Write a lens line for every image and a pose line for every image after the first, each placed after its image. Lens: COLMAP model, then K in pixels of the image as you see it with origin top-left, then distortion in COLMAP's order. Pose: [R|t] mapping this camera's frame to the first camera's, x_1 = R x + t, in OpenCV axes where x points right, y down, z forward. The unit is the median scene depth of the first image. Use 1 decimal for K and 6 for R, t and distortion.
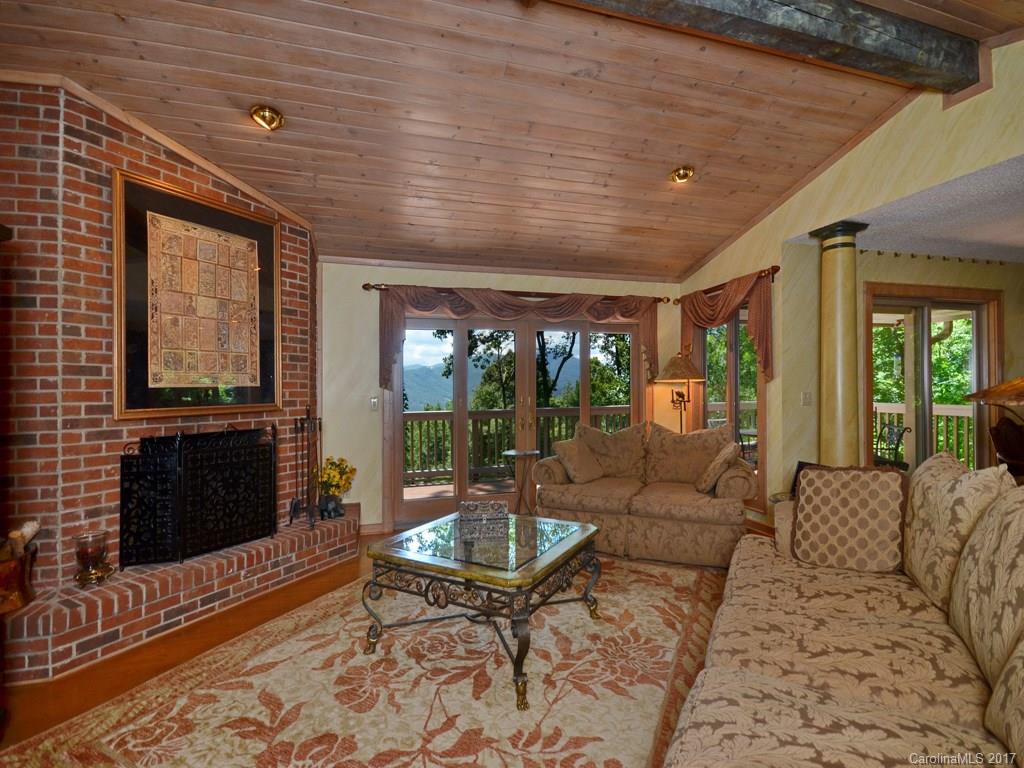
lens RADIAL K [[483.5, 0, 514.3], [0, 483.5, 386.7], [0, 0, 1]] dist [-0.011225, 0.000141]
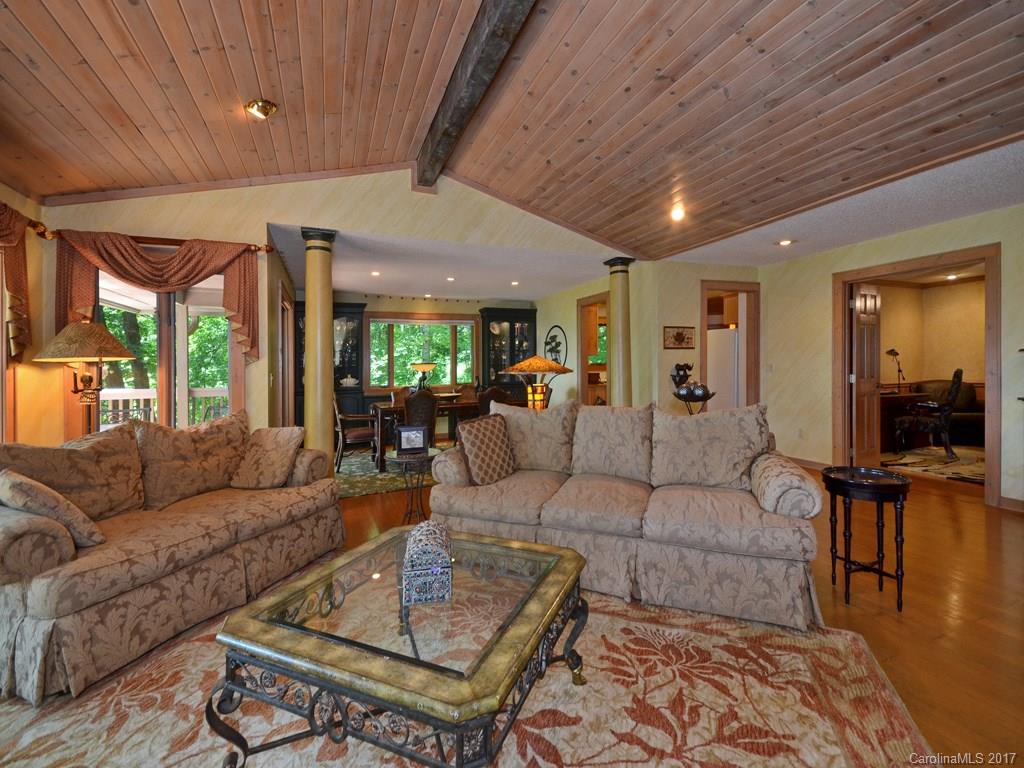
lens RADIAL K [[442.7, 0, 512.4], [0, 442.7, 385.8], [0, 0, 1]] dist [0.017691, 0.000165]
pose [[-0.109255, -0.028680, 0.993600, -0.855409], [0.004368, 0.999560, 0.029333, 0.020580], [-0.994004, 0.007545, -0.109082, 1.210714]]
